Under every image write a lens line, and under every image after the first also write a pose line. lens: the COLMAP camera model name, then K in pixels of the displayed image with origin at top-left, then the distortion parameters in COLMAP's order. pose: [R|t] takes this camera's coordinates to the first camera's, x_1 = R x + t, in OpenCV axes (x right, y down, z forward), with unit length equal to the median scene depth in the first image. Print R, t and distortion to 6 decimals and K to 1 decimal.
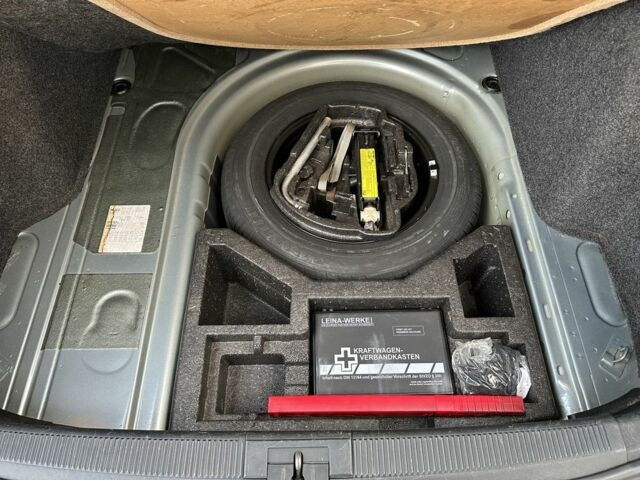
lens RADIAL K [[440.3, 0, 319.1], [0, 440.3, 237.9], [0, 0, 1]] dist [0.052327, -0.067513]
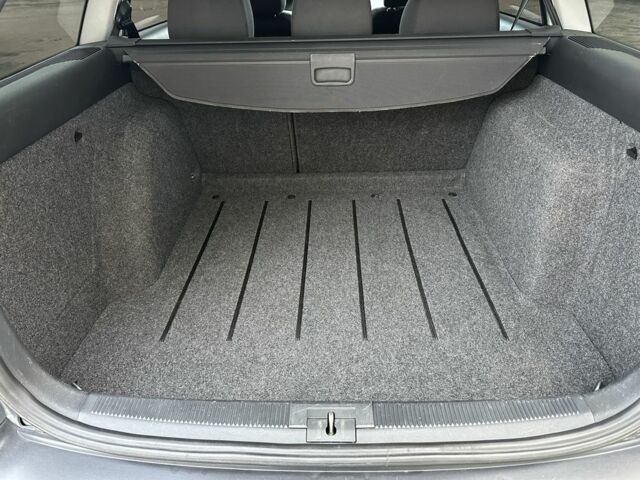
lens RADIAL K [[440.3, 0, 319.1], [0, 440.3, 237.9], [0, 0, 1]] dist [0.052327, -0.067513]
pose [[0.999227, 0.003167, -0.039180, -0.023722], [-0.020670, 0.890141, -0.455217, 0.441198], [0.033434, 0.455675, 0.889518, -0.265583]]
